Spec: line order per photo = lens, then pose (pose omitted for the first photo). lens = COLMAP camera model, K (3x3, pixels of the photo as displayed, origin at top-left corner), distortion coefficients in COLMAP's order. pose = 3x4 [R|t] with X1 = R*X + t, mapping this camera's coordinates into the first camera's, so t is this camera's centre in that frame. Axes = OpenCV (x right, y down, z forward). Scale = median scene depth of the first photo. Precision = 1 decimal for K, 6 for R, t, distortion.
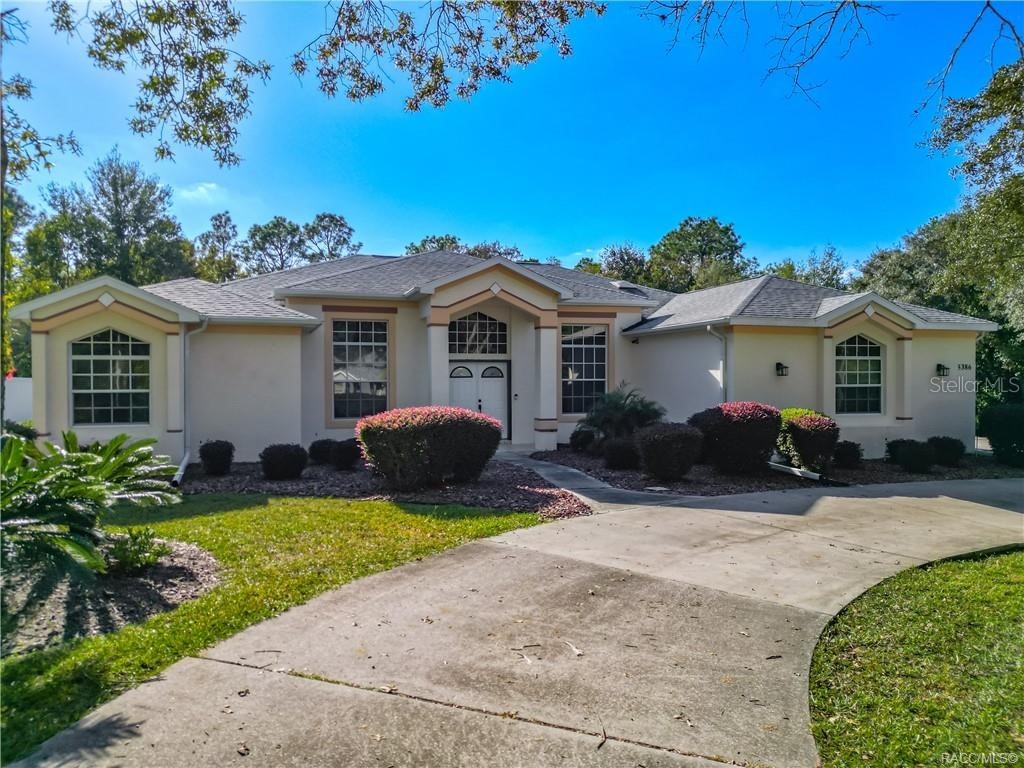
lens RADIAL K [[749.1, 0, 506.8], [0, 749.1, 385.8], [0, 0, 1]] dist [0.010552, -0.008416]
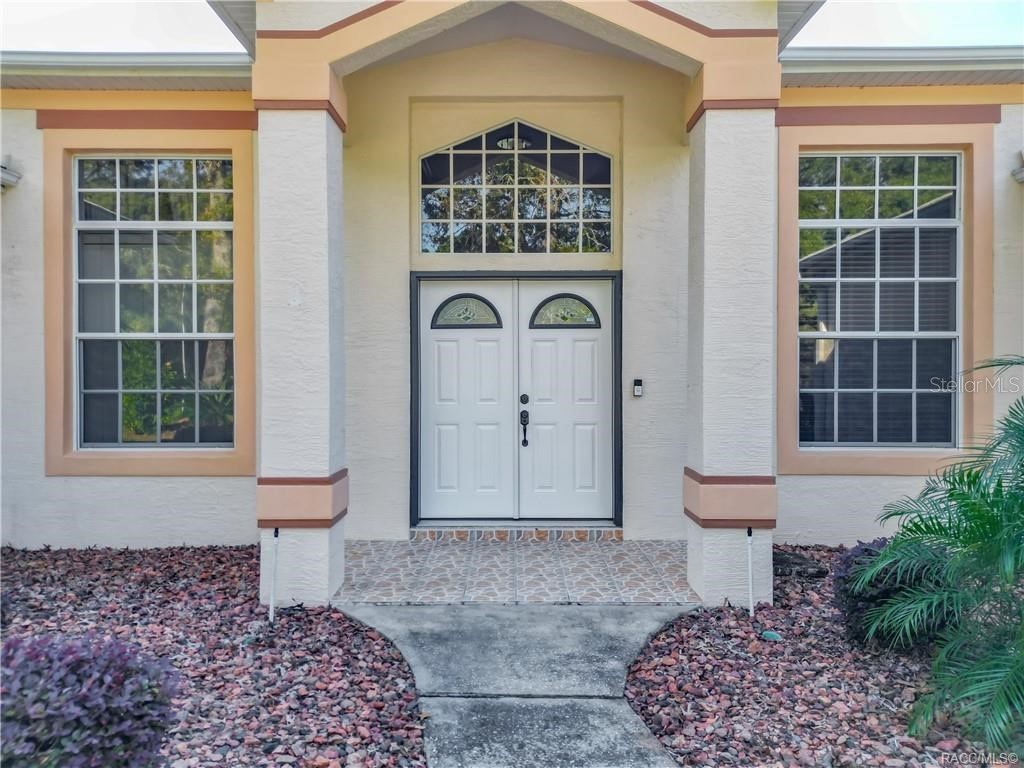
lens RADIAL K [[716.6, 0, 512.0], [0, 716.6, 384.0], [0, 0, 1]] dist [0.062000, -0.048944]
pose [[0.953590, 0.007954, -0.301004, 0.056393], [-0.005980, 0.999954, 0.007480, 0.011701], [0.301050, -0.005333, 0.953593, 0.746225]]
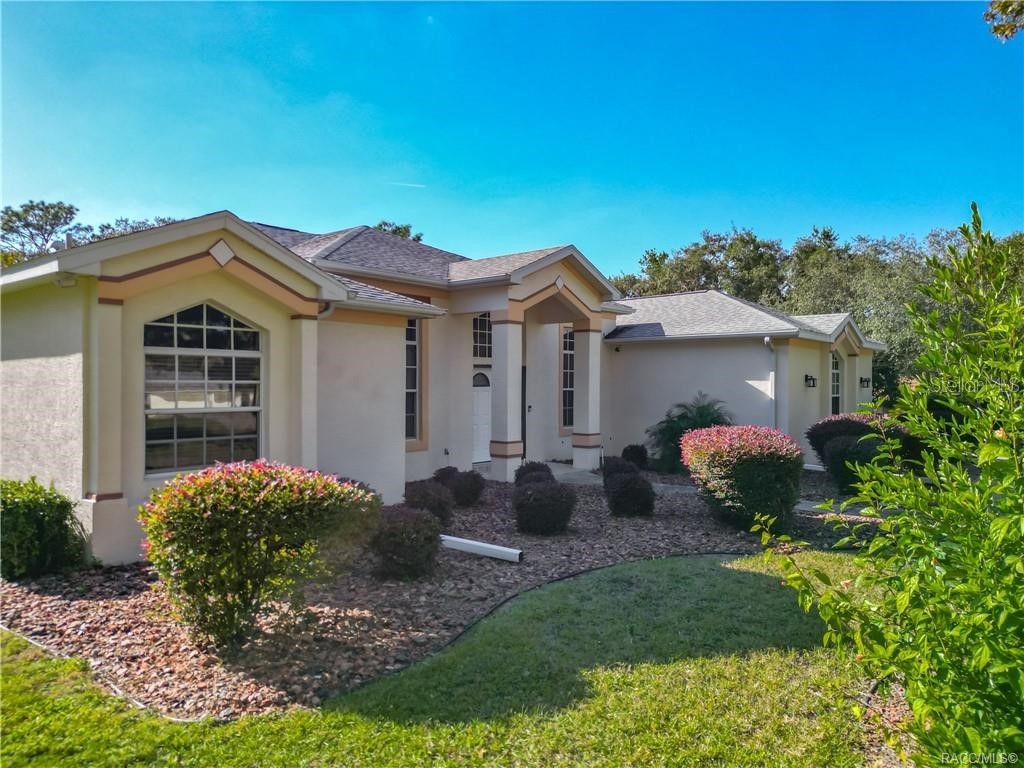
lens RADIAL K [[749.1, 0, 506.8], [0, 749.1, 385.8], [0, 0, 1]] dist [0.010552, -0.008416]
pose [[0.833488, 0.004422, 0.552520, -0.522487], [-0.001012, 0.999979, -0.006477, -0.006641], [-0.552536, 0.004840, 0.833475, 0.308273]]
